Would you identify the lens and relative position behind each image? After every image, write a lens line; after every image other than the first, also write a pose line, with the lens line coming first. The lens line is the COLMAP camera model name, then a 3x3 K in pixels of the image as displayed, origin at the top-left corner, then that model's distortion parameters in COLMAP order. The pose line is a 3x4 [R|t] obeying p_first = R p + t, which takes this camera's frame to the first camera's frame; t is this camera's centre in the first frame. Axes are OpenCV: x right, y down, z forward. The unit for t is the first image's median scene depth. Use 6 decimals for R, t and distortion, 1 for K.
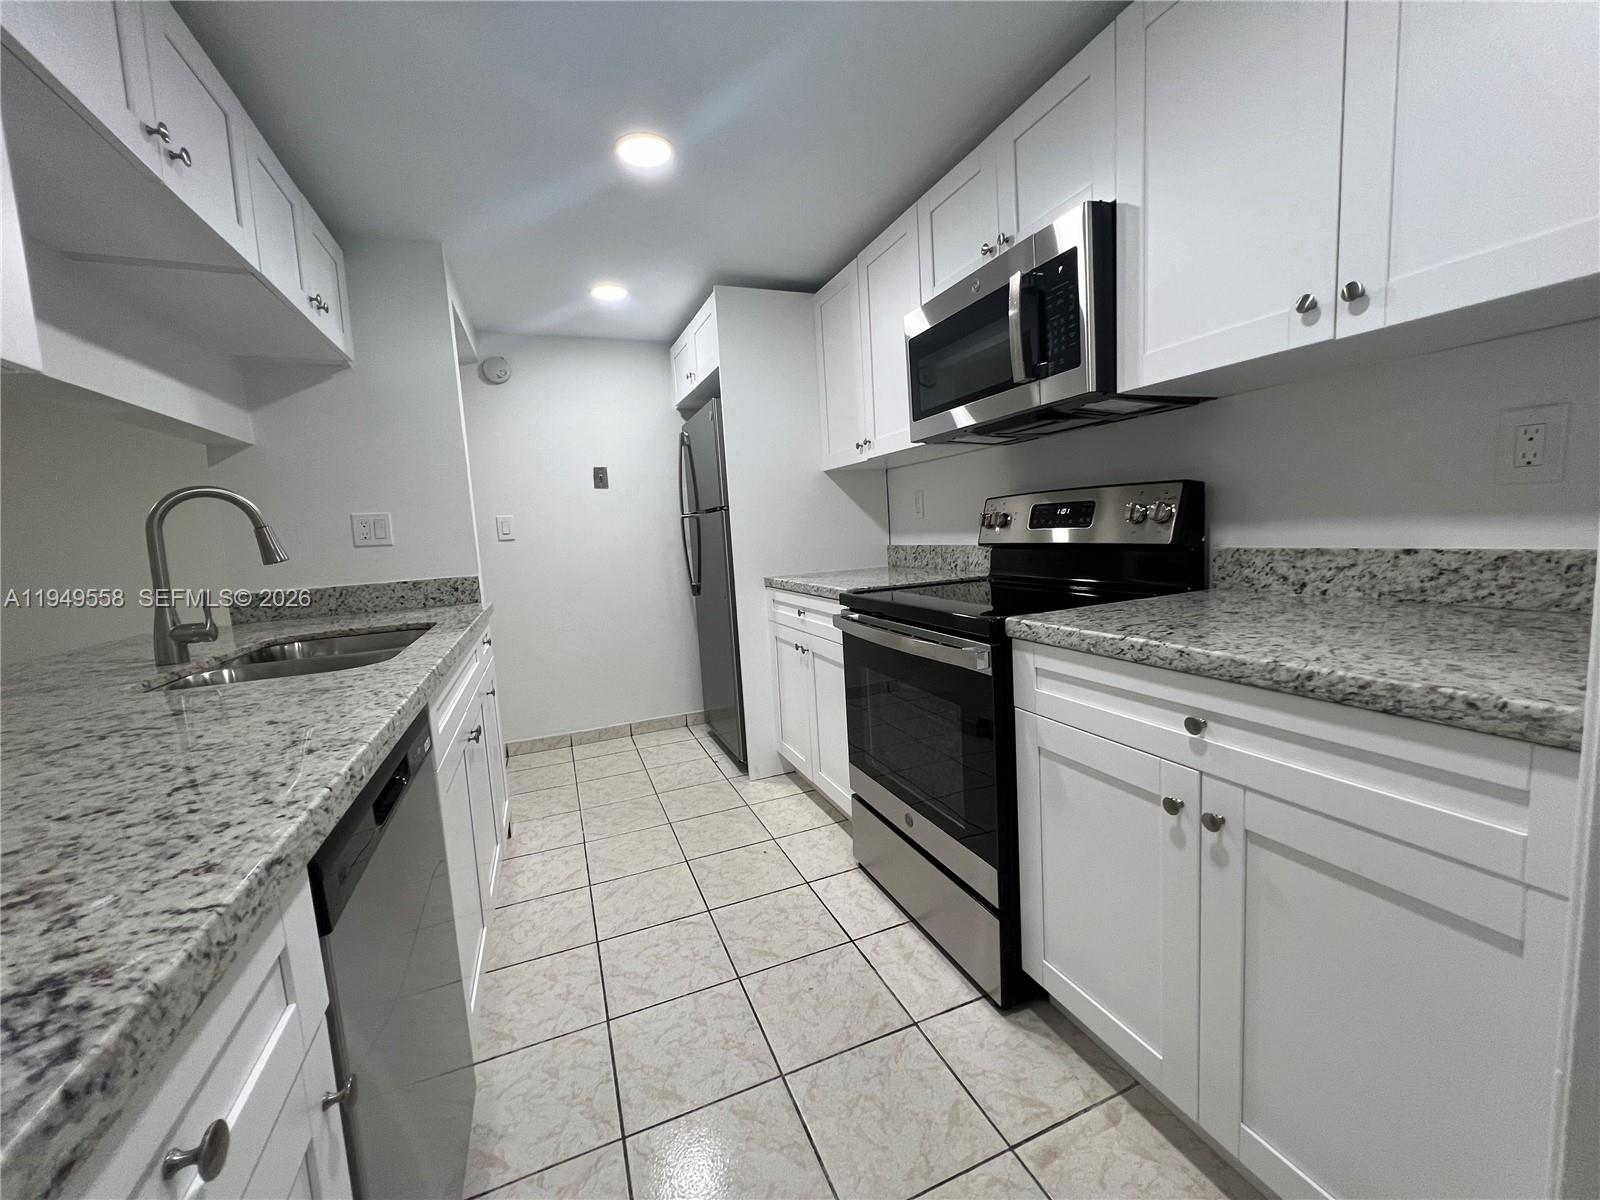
lens RADIAL K [[640.1, 0, 800.0], [0, 640.1, 600.0], [0, 0, 1]] dist [-0.001108, -0.000403]
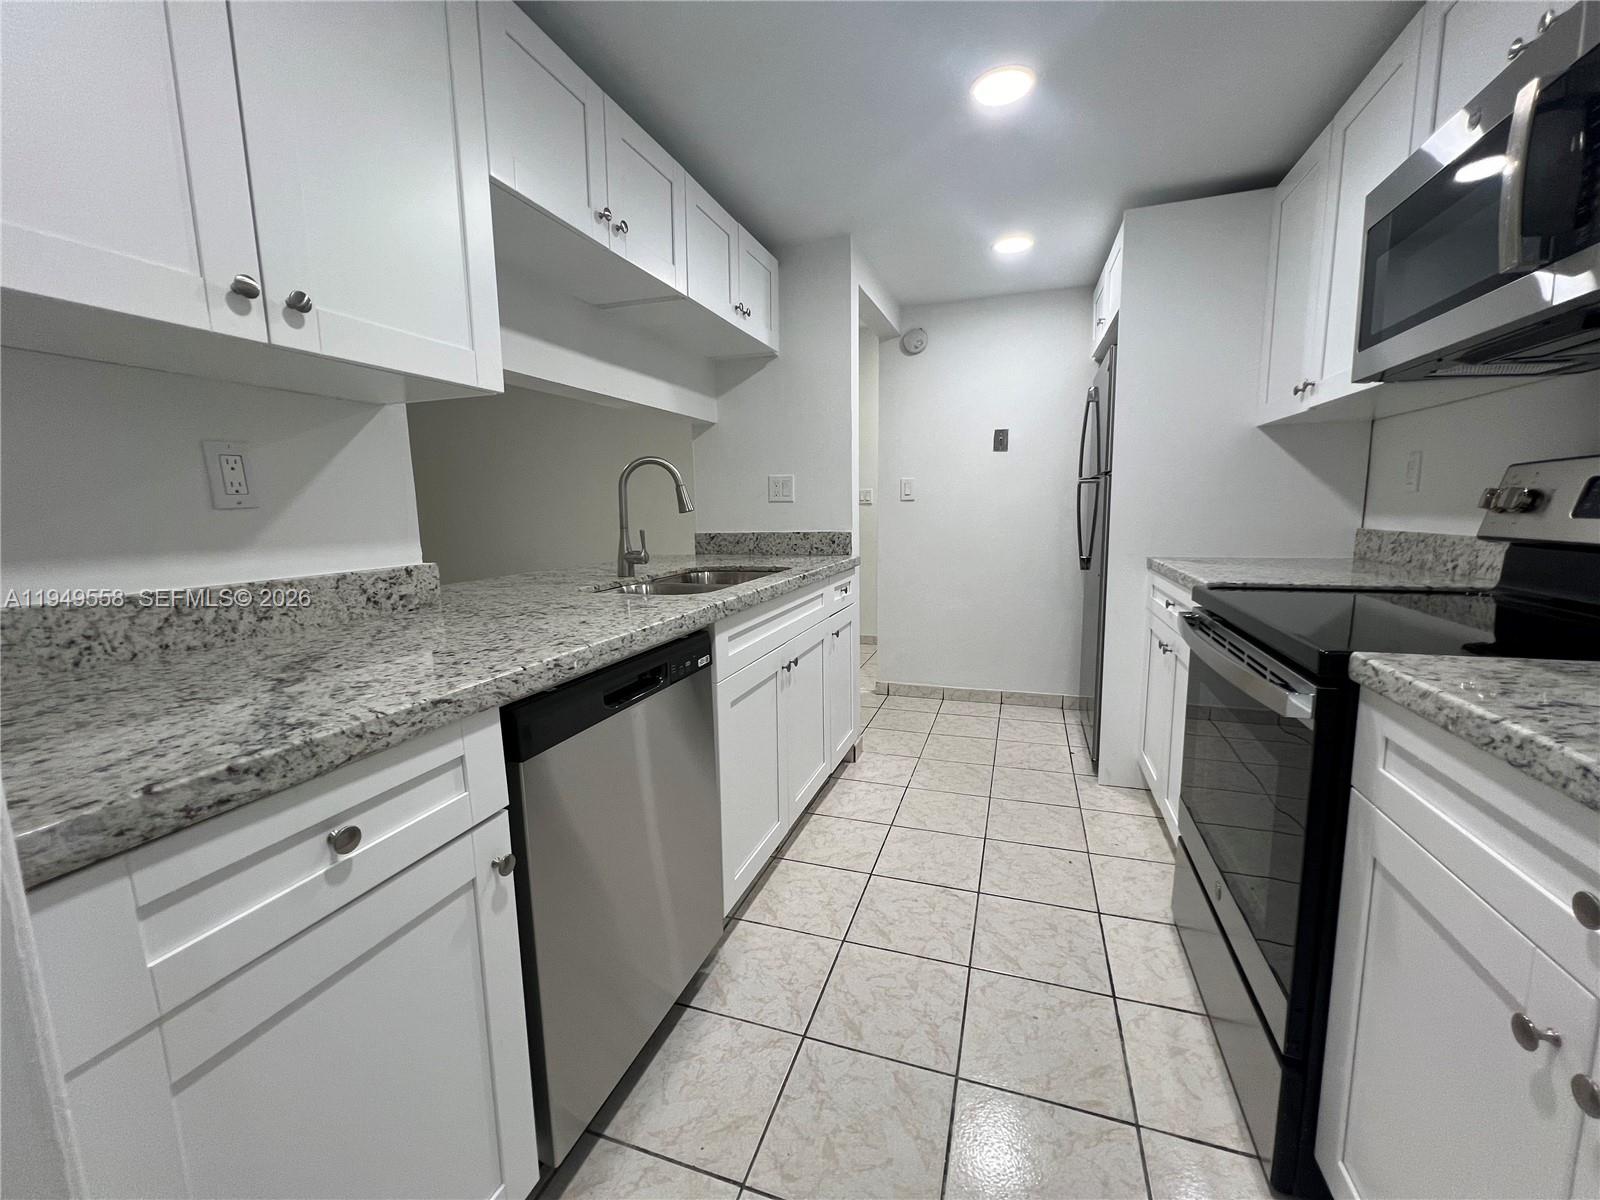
lens RADIAL K [[640.2, 0, 800.0], [0, 640.2, 600.0], [0, 0, 1]] dist [0.002252, 0.000192]
pose [[0.754096, 0.138269, -0.642044, 0.201808], [-0.098936, 0.990347, 0.097076, -0.021614], [0.649270, -0.009683, 0.760497, 0.080497]]
